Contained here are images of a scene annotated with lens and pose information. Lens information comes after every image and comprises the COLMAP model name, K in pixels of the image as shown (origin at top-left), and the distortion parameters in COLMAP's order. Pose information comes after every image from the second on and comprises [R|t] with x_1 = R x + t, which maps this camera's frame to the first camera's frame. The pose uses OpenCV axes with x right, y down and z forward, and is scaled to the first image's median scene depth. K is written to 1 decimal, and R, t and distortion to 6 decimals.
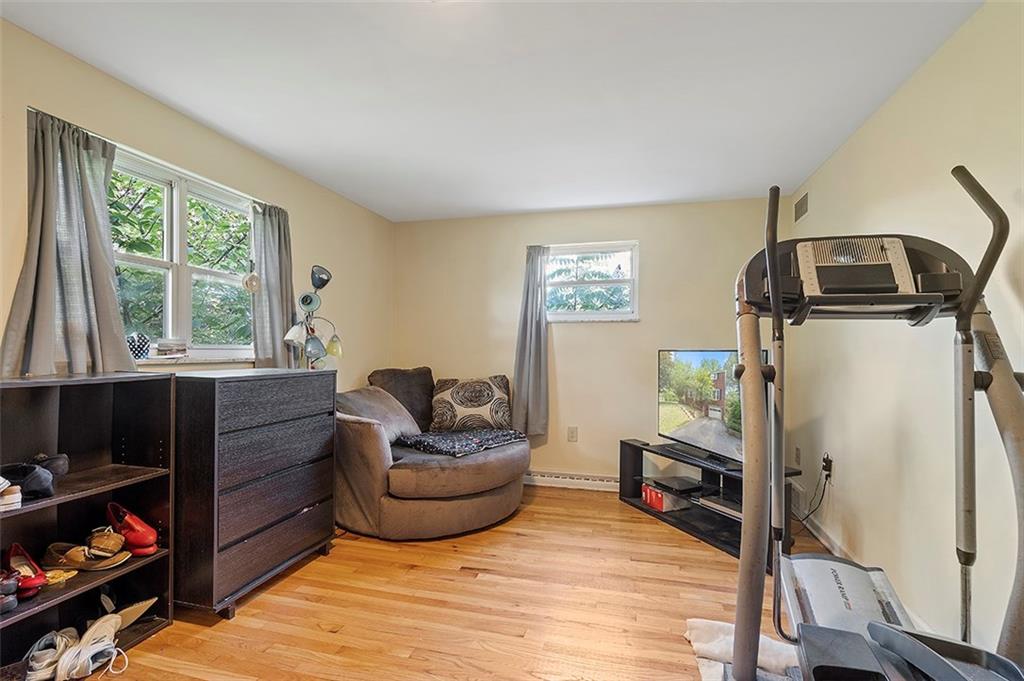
lens RADIAL K [[466.2, 0, 523.0], [0, 466.2, 331.3], [0, 0, 1]] dist [-0.002543, 0.002199]
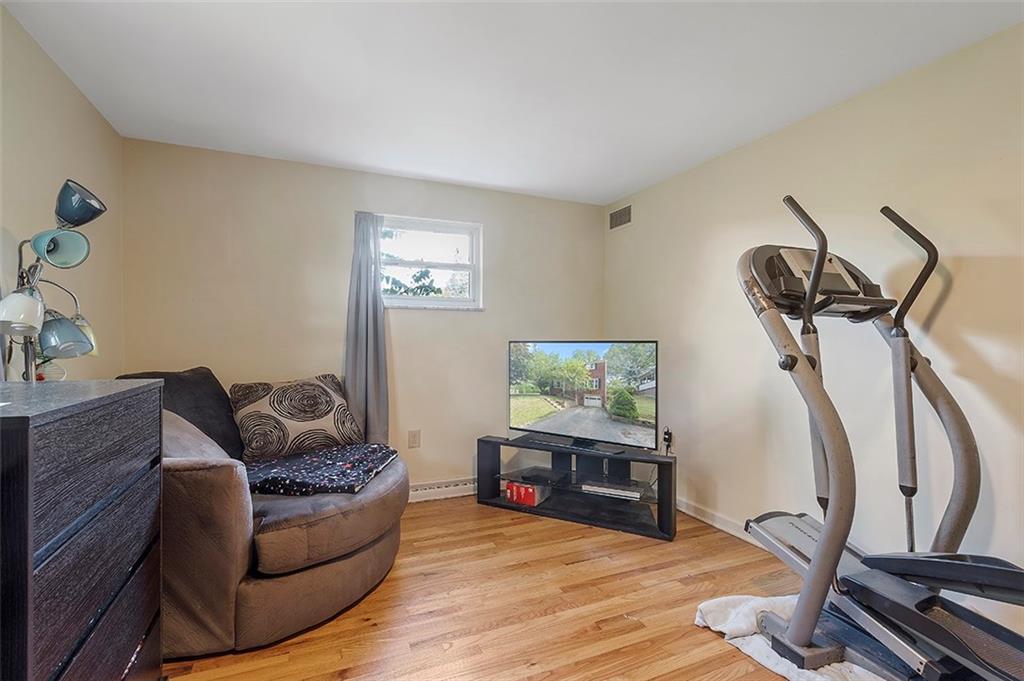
lens RADIAL K [[466.2, 0, 416.5], [0, 466.2, 326.4], [0, 0, 1]] dist [-0.002543, 0.002199]
pose [[0.786955, 0.017905, 0.616751, -0.490810], [-0.024566, 0.999696, 0.002323, 0.012531], [-0.616521, -0.016979, 0.787155, 0.373904]]
